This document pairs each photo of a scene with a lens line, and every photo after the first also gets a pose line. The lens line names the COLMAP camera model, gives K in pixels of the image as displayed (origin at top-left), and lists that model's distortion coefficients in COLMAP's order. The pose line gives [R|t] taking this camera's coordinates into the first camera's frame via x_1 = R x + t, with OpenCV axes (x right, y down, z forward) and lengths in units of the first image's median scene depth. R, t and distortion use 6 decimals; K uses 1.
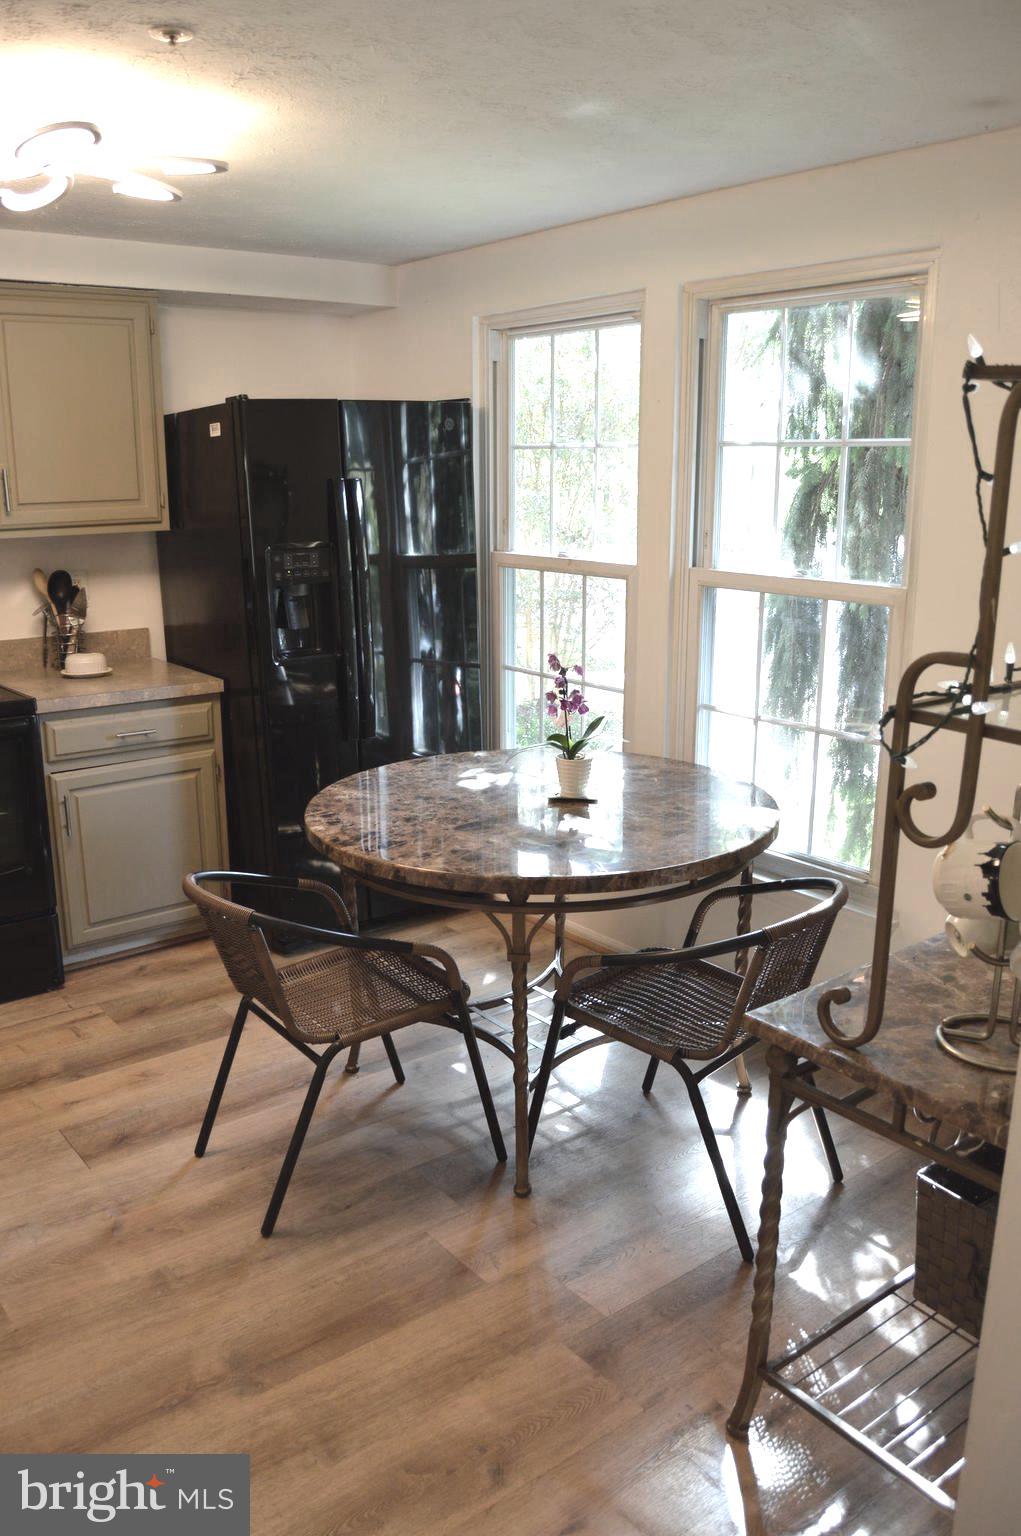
lens RADIAL K [[1235.4, 0, 512.2], [0, 1235.4, 772.4], [0, 0, 1]] dist [-0.082007, 0.026991]
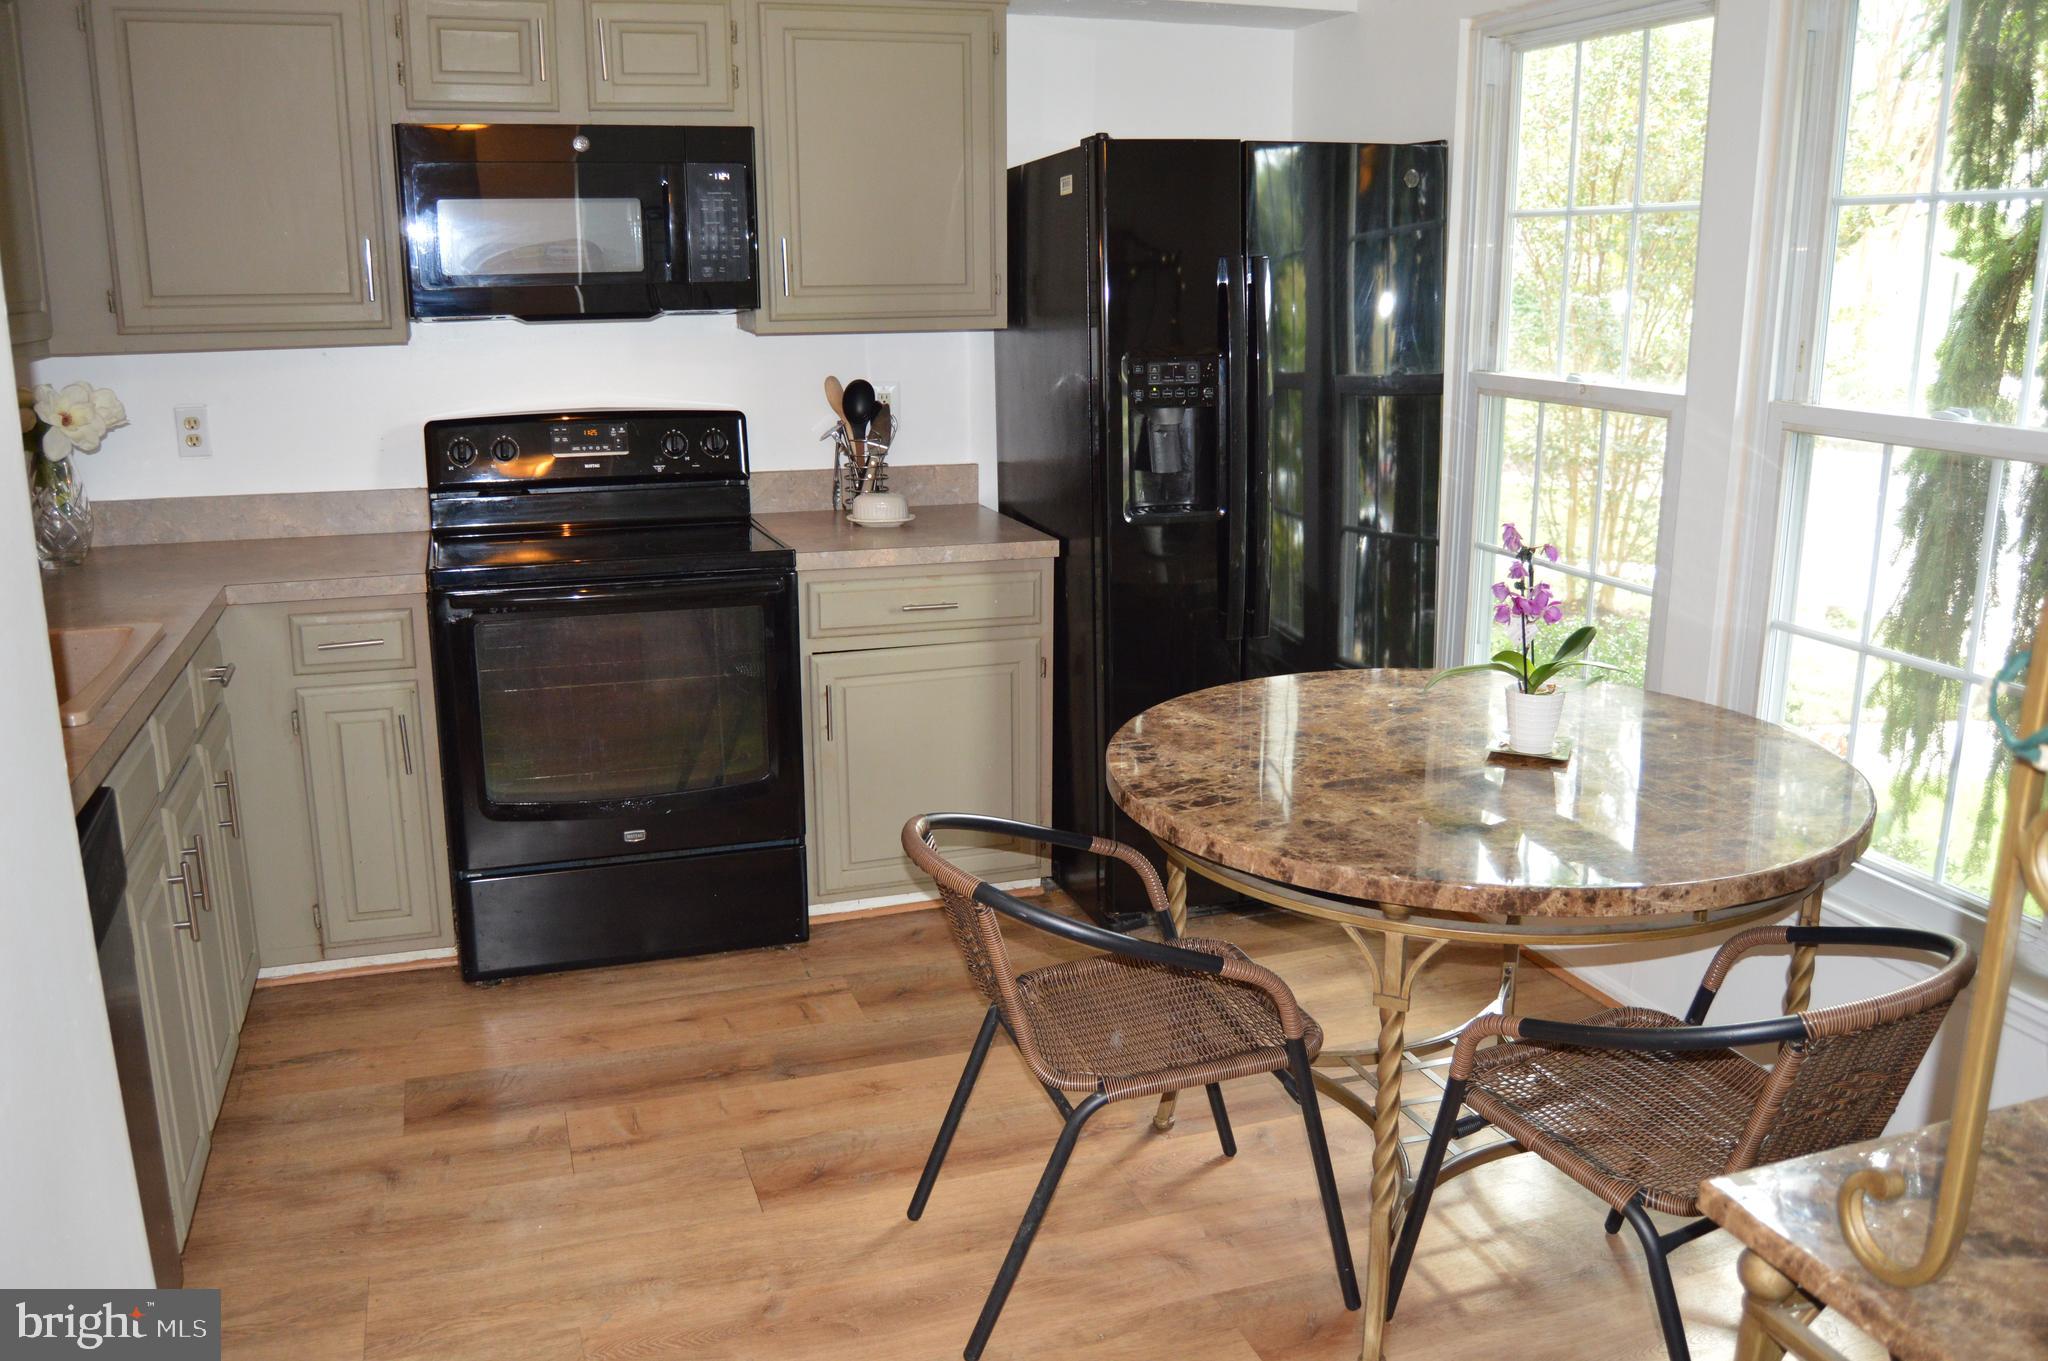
lens RADIAL K [[1647.1, 0, 1021.1], [0, 1647.1, 670.9], [0, 0, 1]] dist [-0.082007, 0.026991]
pose [[0.945176, 0.078190, -0.317063, 0.063926], [-0.080011, 0.996767, 0.007294, -0.007046], [0.316609, 0.018475, 0.948376, 0.122148]]
